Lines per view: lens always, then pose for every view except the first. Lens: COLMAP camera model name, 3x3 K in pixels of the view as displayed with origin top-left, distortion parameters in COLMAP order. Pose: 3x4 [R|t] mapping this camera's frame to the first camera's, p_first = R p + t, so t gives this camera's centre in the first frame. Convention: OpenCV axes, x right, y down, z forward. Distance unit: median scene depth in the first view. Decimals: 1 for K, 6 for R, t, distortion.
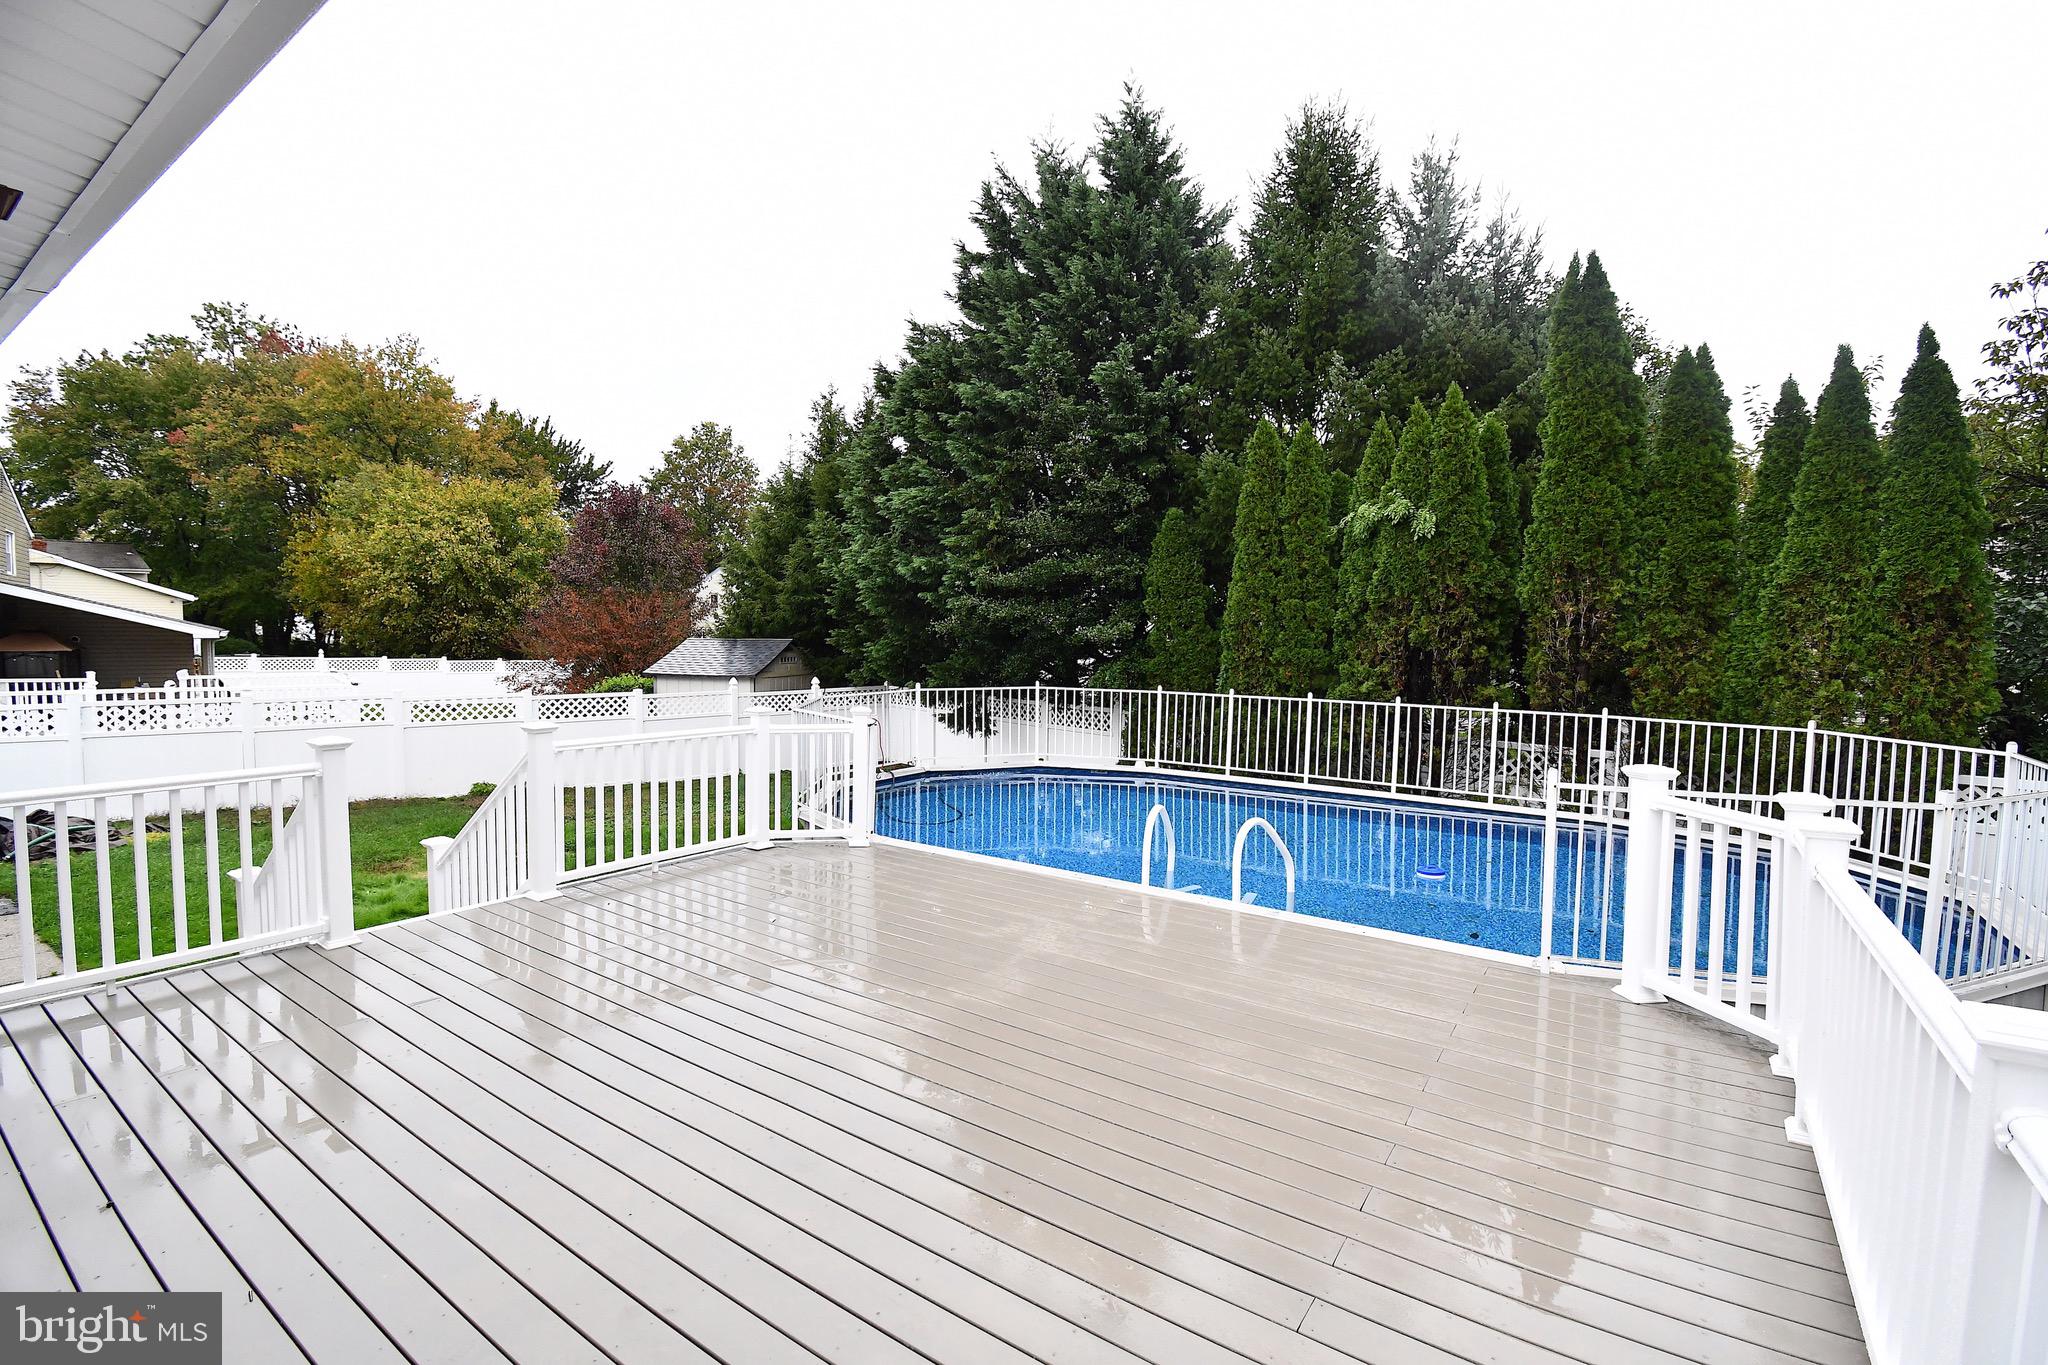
lens RADIAL K [[901.2, 0, 1019.7], [0, 901.2, 683.6], [0, 0, 1]] dist [0.019422, -0.025919]
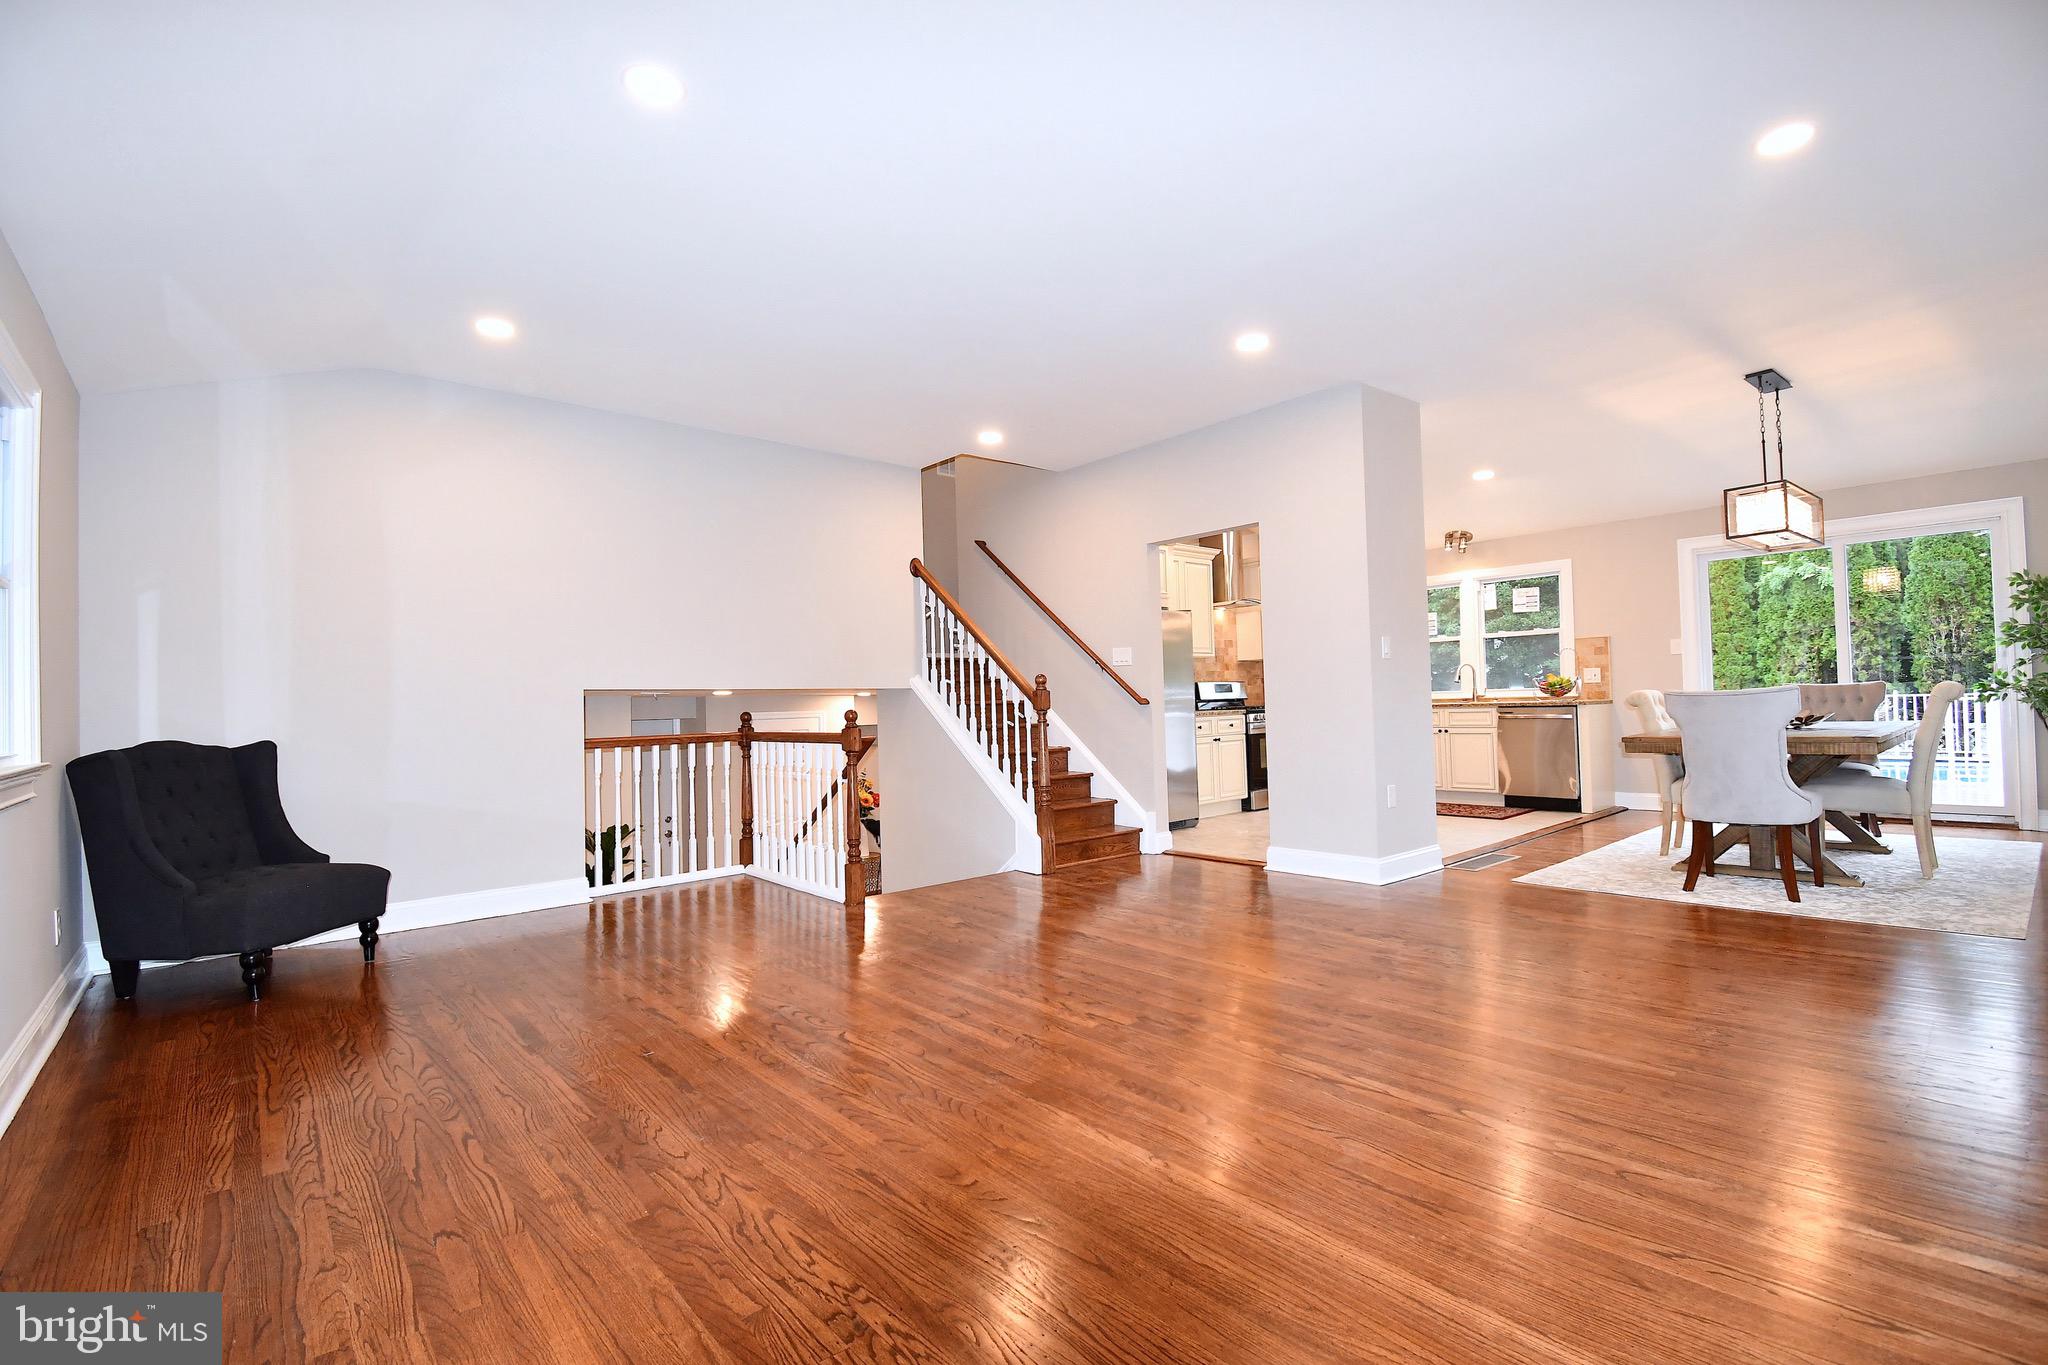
lens RADIAL K [[901.2, 0, 1022.6], [0, 901.2, 686.1], [0, 0, 1]] dist [0.019422, -0.025919]
pose [[0.967802, -0.040278, -0.248469, -0.486177], [0.021907, 0.996847, -0.076264, 0.089036], [0.250758, 0.068366, 0.965633, -0.775682]]
